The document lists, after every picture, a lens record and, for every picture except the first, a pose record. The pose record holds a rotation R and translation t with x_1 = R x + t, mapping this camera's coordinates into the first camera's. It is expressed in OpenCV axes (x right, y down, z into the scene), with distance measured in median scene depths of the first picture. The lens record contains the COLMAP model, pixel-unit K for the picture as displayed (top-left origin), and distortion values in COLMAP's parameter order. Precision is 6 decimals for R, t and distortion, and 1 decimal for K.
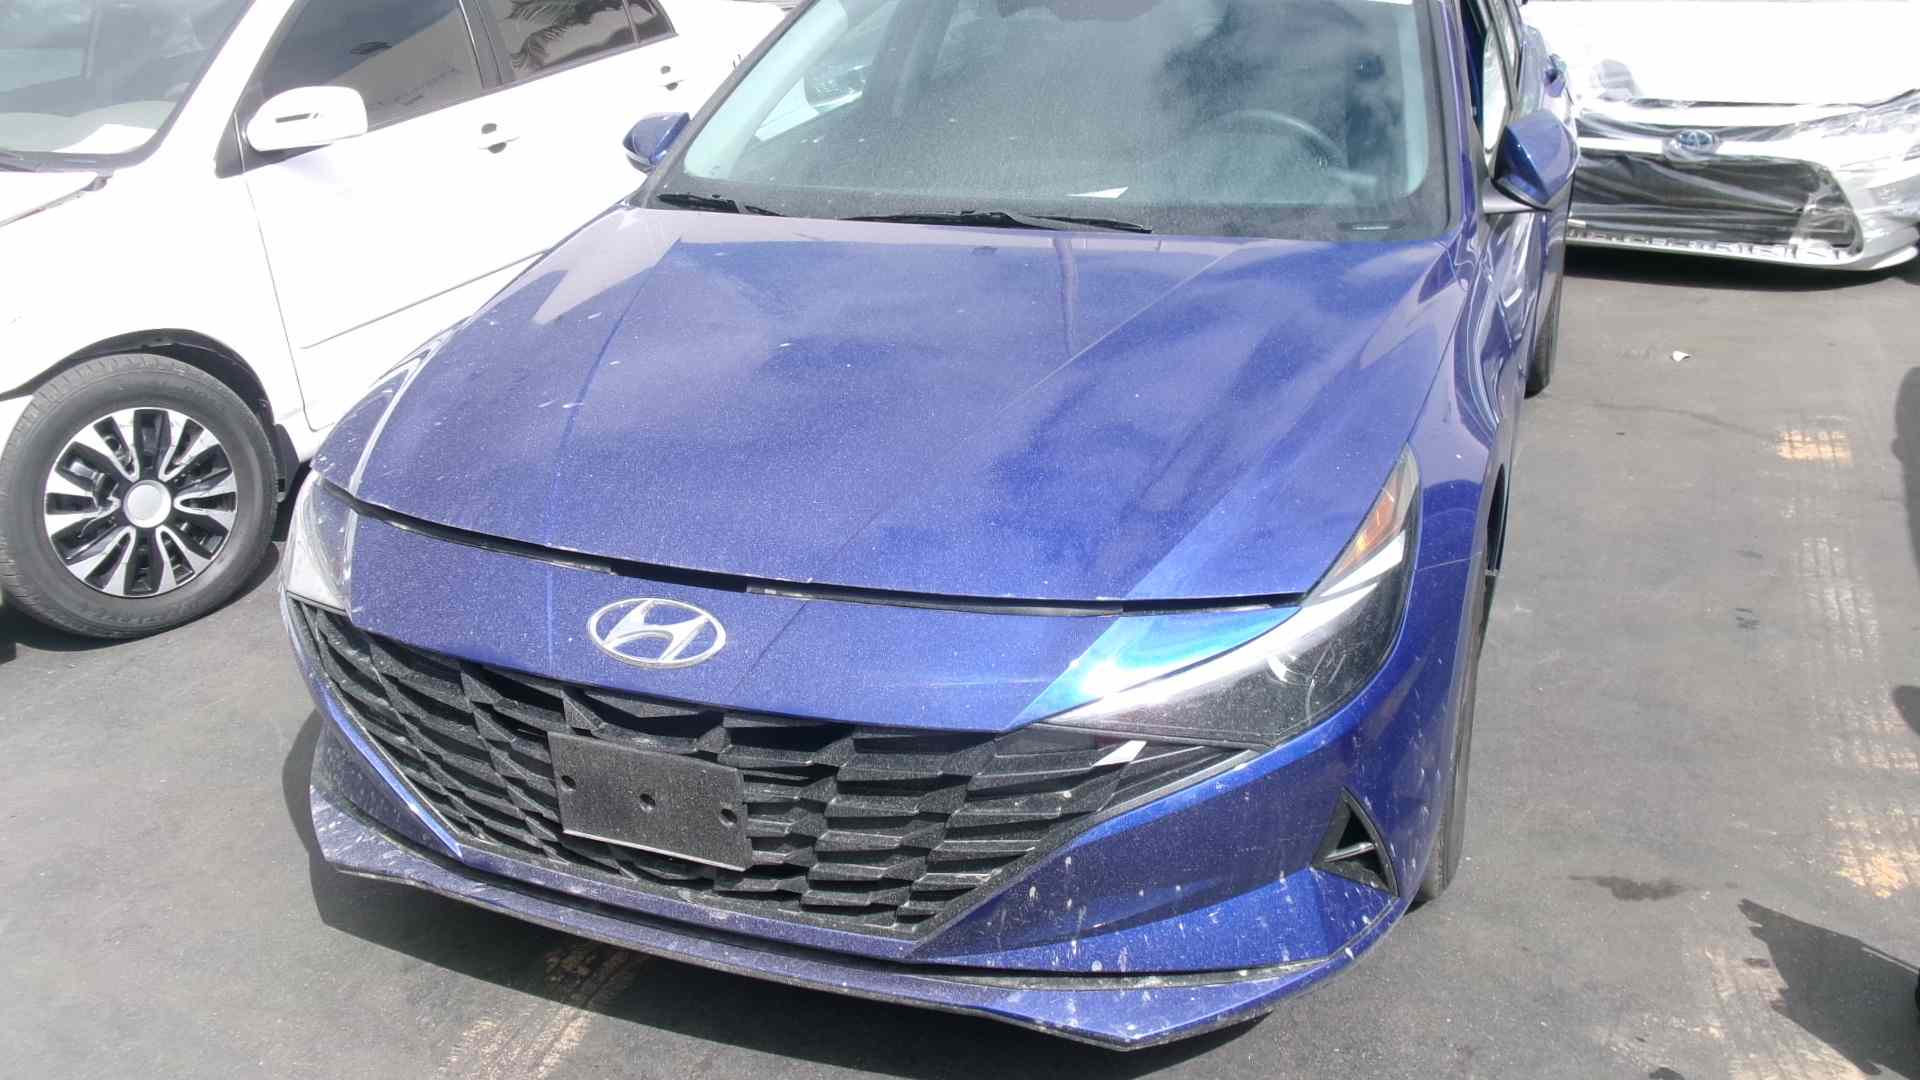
lens RADIAL K [[1653.6, 0, 962.2], [0, 1653.6, 578.0], [0, 0, 1]] dist [0.007057, 0.024866]
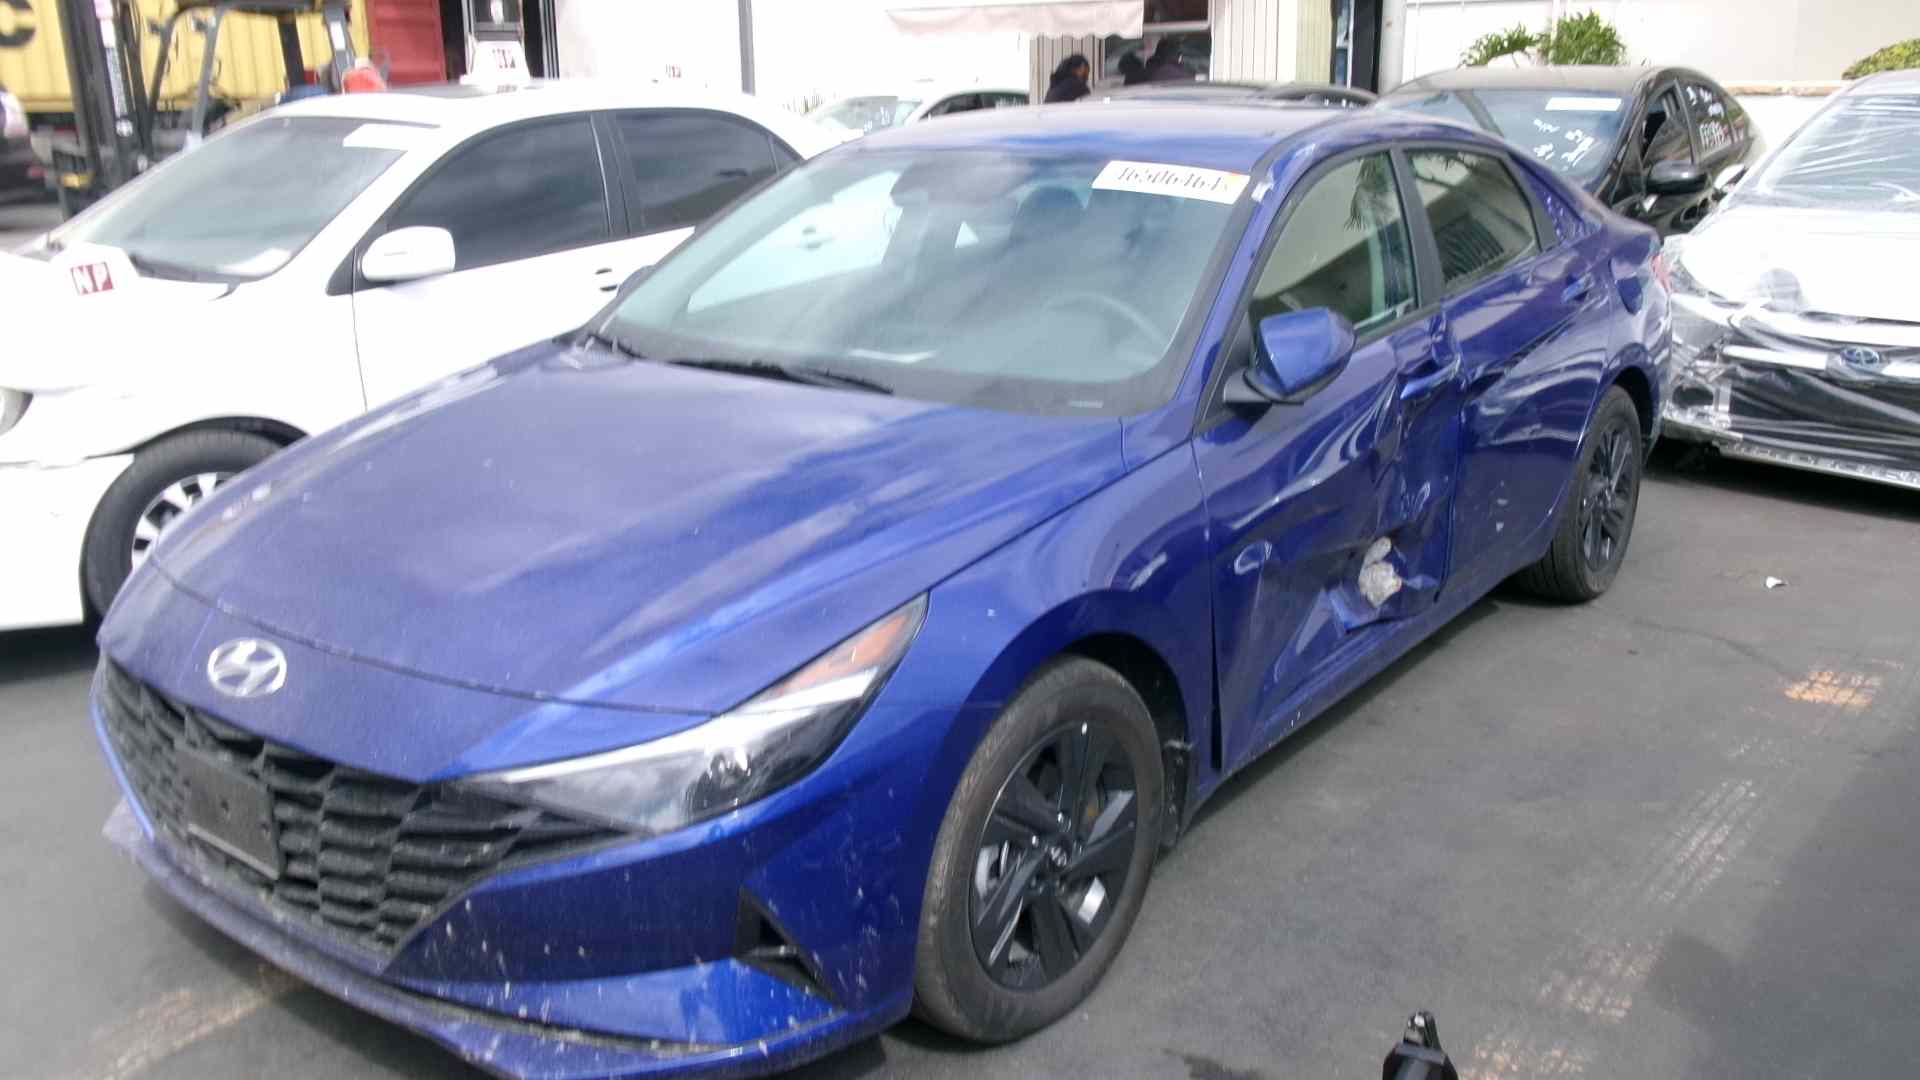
lens RADIAL K [[1657.9, 0, 961.1], [0, 1657.9, 561.2], [0, 0, 1]] dist [0.023626, 0.005097]
pose [[0.952015, 0.105758, -0.287197, 0.370077], [-0.135008, 0.987280, -0.083973, -0.008210], [0.274663, 0.118718, 0.954184, -0.023362]]
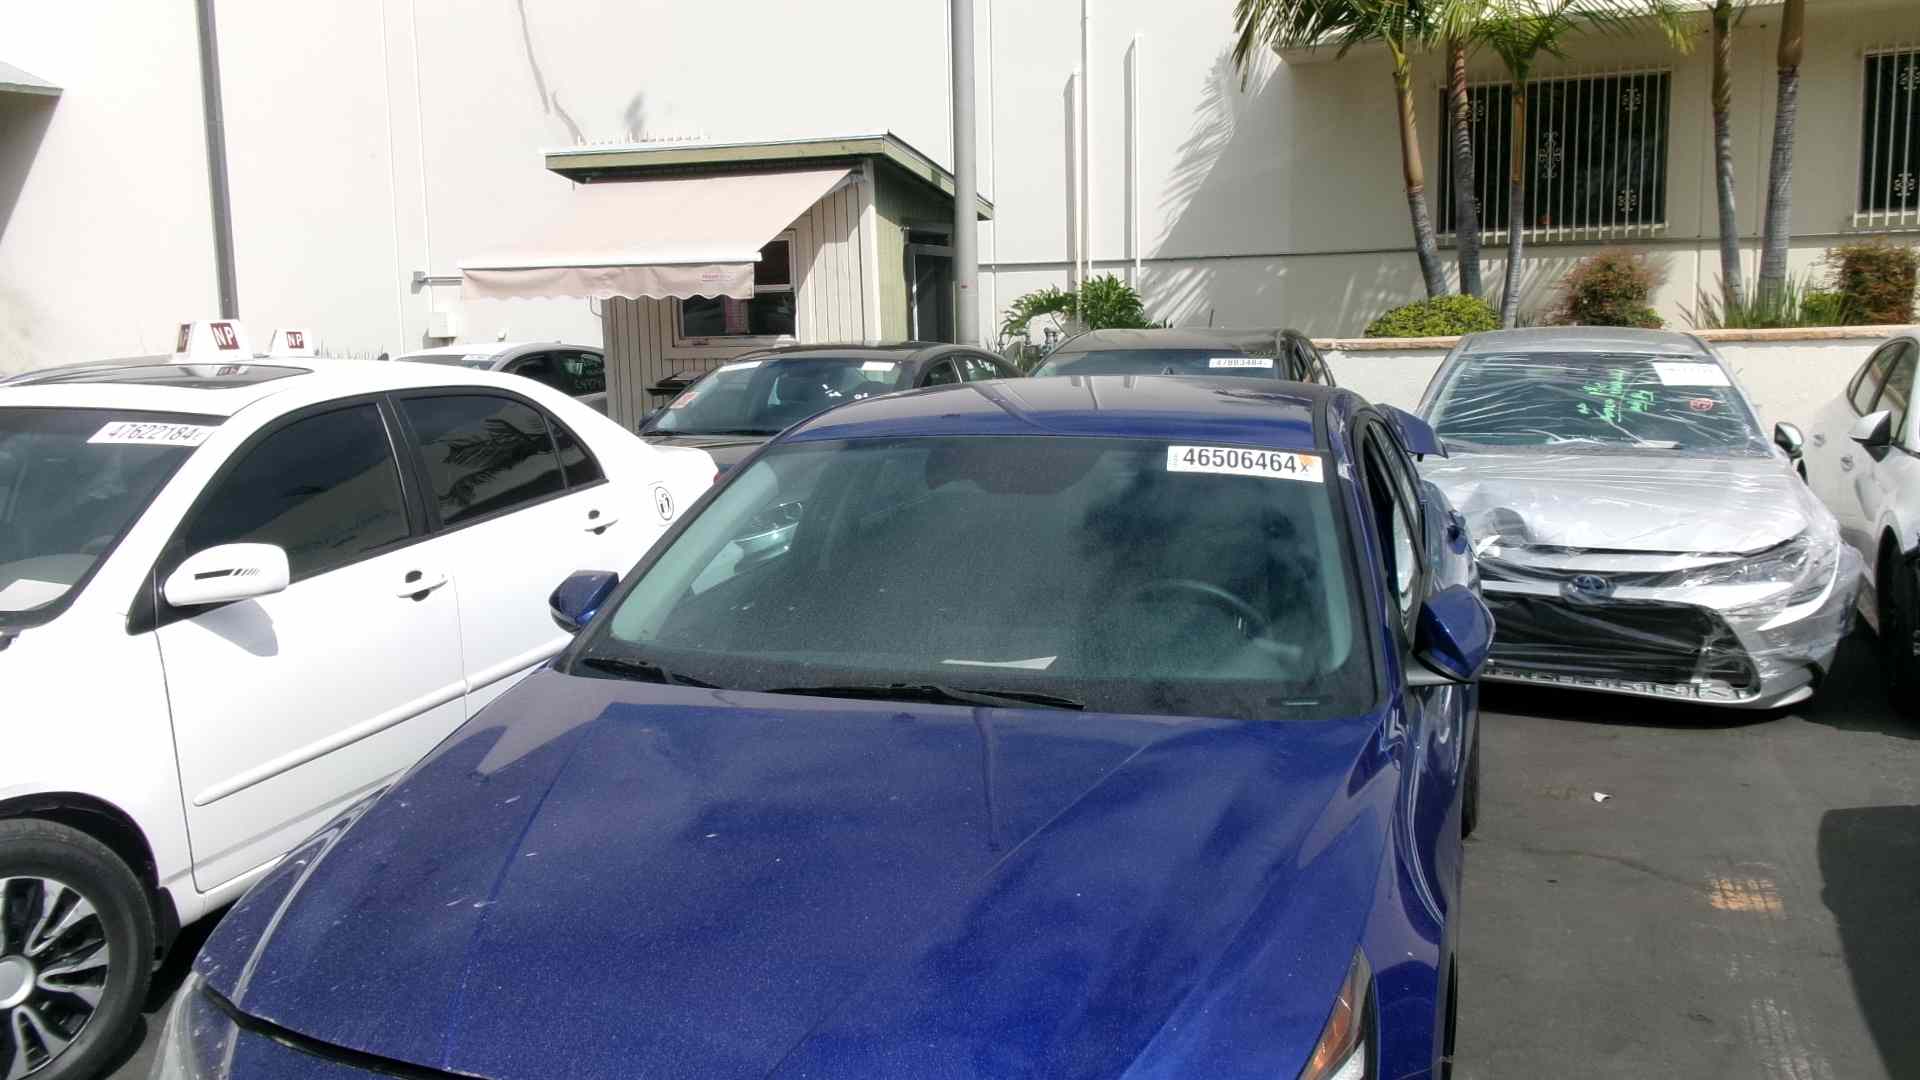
lens RADIAL K [[1660.0, 0, 961.9], [0, 1660.0, 552.4], [0, 0, 1]] dist [0.021596, -0.013583]
pose [[0.998658, 0.005601, 0.051486, -0.008208], [0.007474, 0.968140, -0.250297, -0.038293], [-0.051248, 0.250346, 0.966799, 0.010231]]
